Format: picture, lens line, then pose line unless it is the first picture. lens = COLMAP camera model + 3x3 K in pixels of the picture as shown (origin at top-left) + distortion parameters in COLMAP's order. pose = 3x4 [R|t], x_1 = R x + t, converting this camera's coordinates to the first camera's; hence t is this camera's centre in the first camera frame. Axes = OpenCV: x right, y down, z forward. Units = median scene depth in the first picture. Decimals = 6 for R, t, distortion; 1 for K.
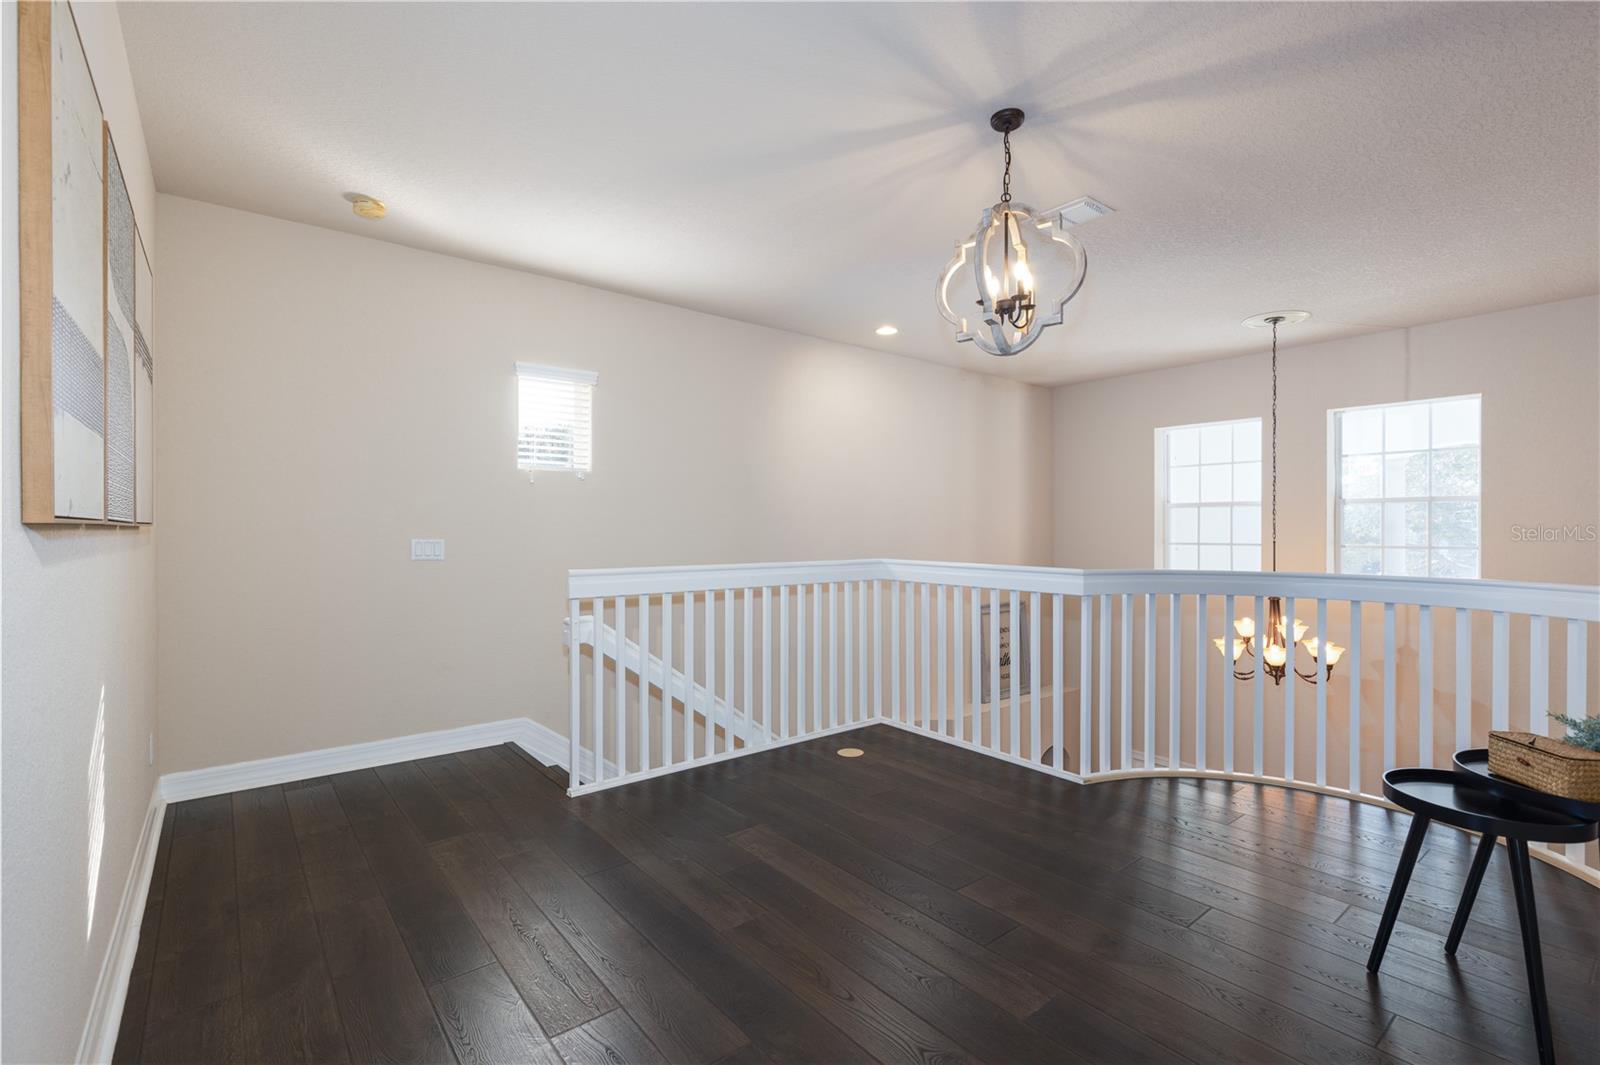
lens RADIAL K [[716.6, 0, 797.8], [0, 716.6, 531.9], [0, 0, 1]] dist [0.001884, 0.000377]
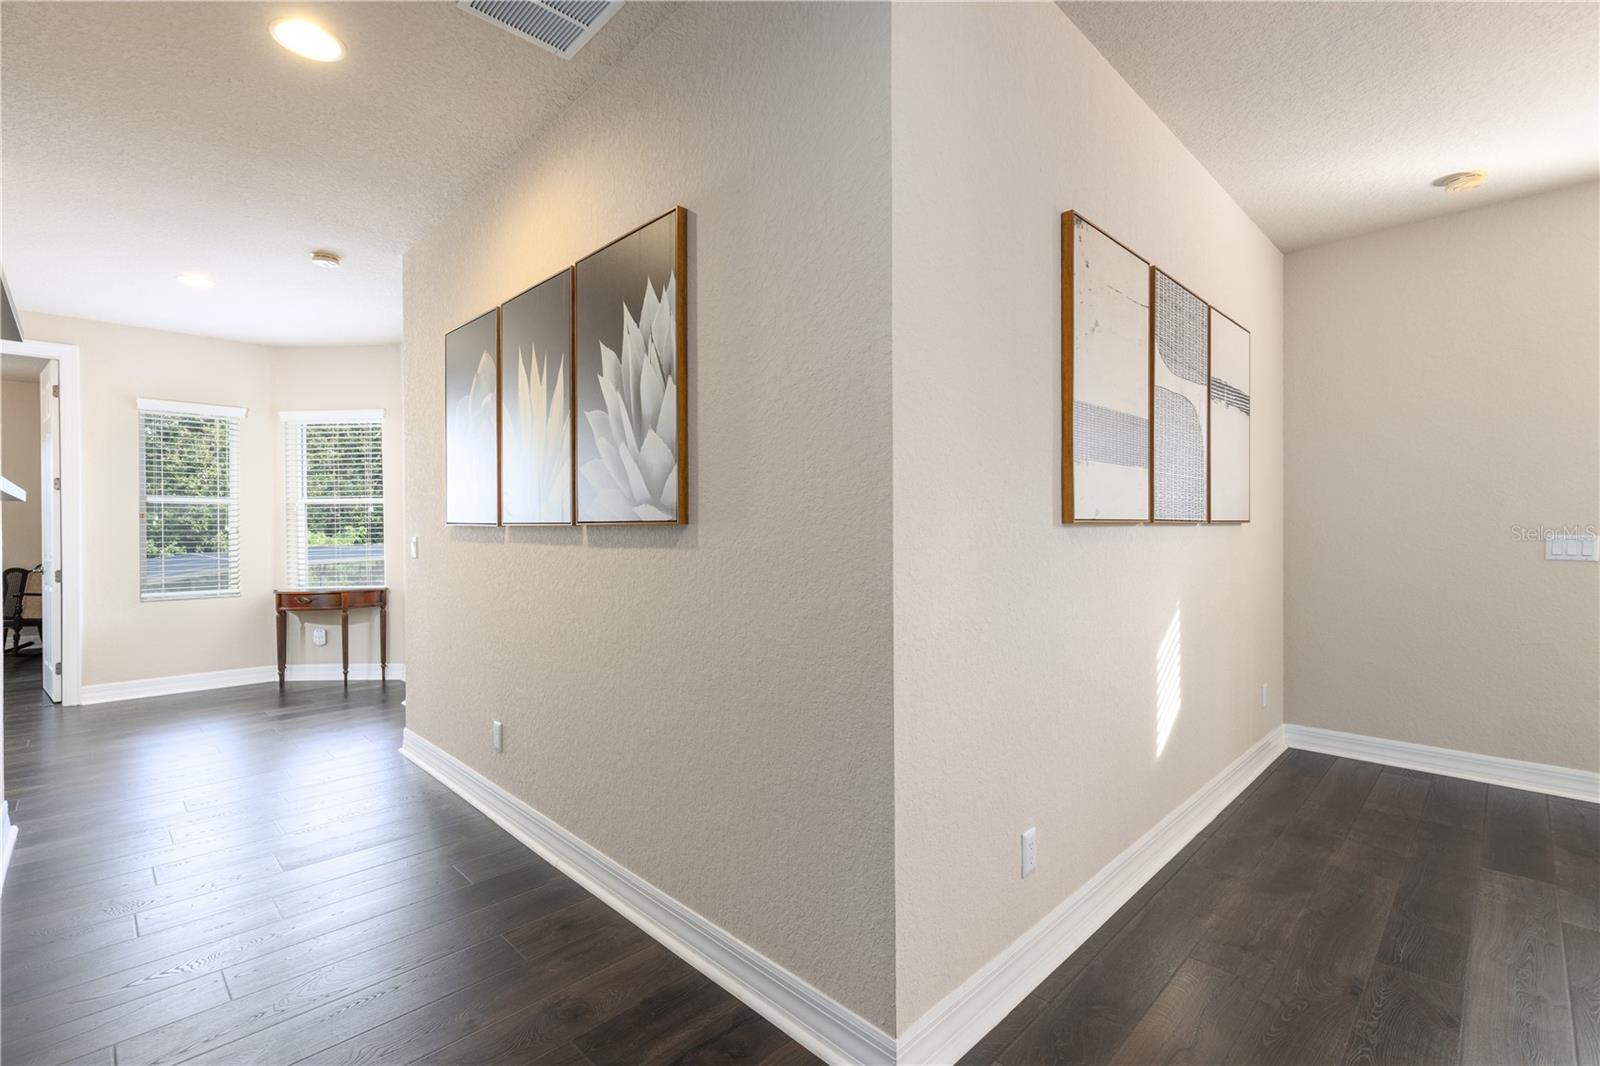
lens RADIAL K [[716.6, 0, 796.5], [0, 716.6, 531.9], [0, 0, 1]] dist [0.001884, 0.000377]
pose [[0.105600, 0.005096, -0.994396, 0.283762], [0.003980, 0.999977, 0.005547, -0.002654], [0.994401, -0.004544, 0.105578, 0.029839]]
